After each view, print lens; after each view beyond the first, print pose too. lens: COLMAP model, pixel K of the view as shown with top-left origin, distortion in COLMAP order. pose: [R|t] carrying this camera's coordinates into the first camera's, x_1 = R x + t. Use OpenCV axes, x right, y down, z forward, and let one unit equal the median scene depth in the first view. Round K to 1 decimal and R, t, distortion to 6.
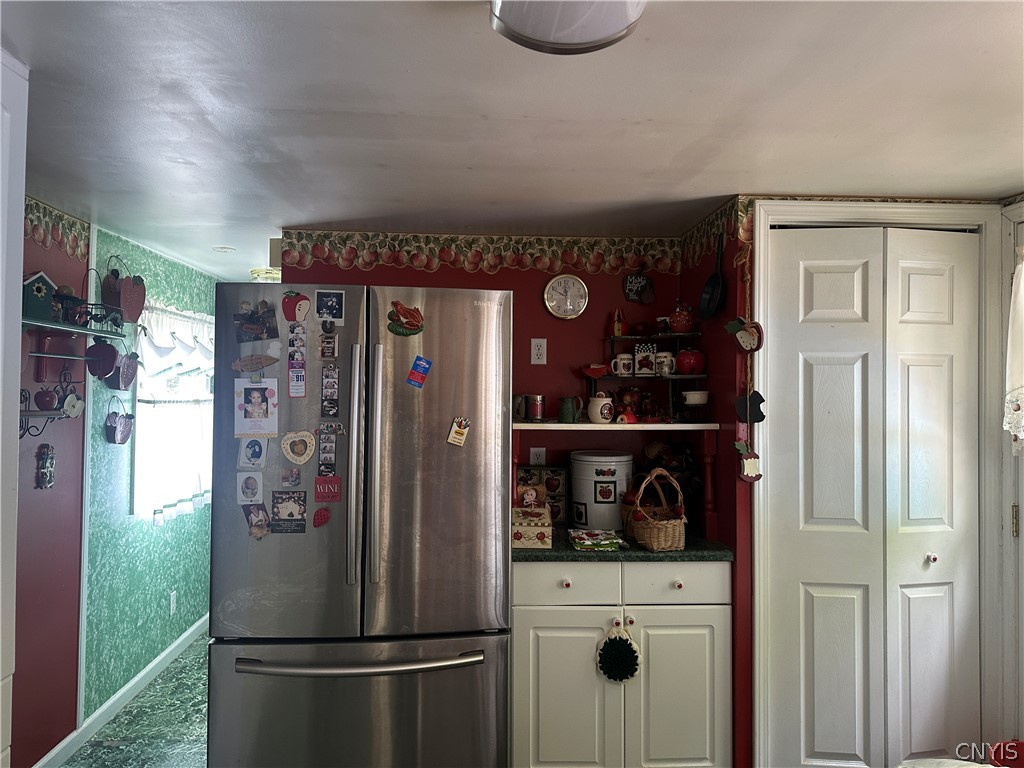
lens RADIAL K [[729.2, 0, 509.3], [0, 729.2, 380.4], [0, 0, 1]] dist [0.050763, -0.056668]
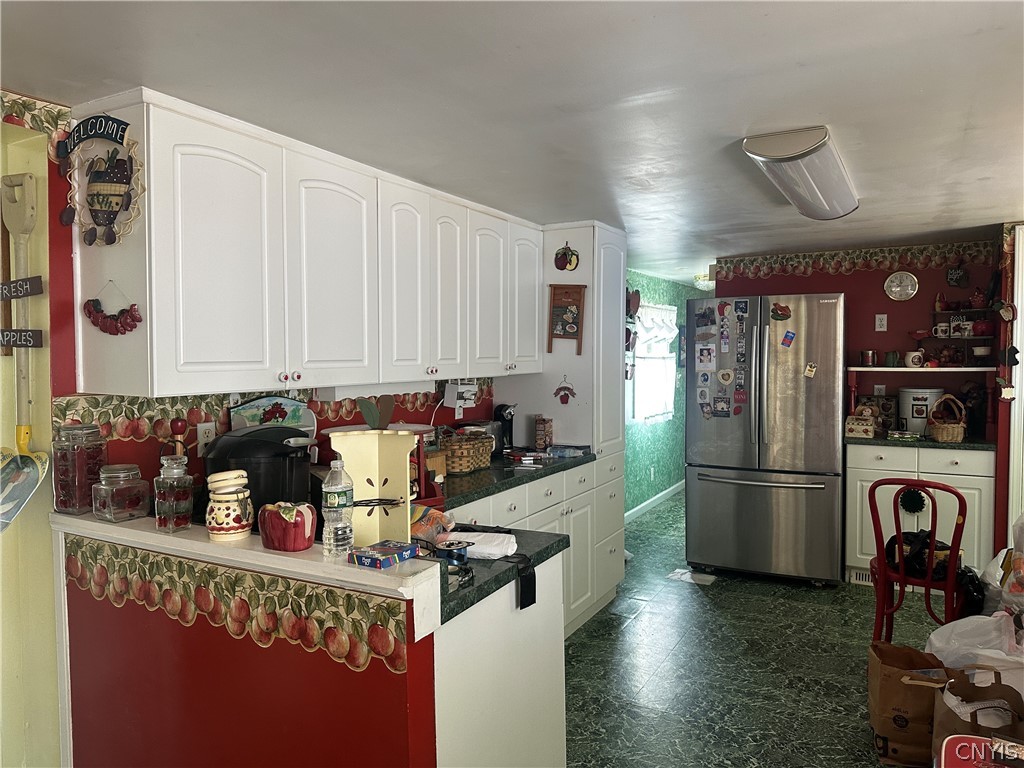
lens RADIAL K [[729.2, 0, 503.9], [0, 729.2, 380.6], [0, 0, 1]] dist [0.050763, -0.056668]
pose [[0.843482, 0.009555, -0.537072, 0.256745], [0.017476, 0.998824, 0.045217, -0.002419], [0.536873, -0.047526, 0.842324, -0.941112]]
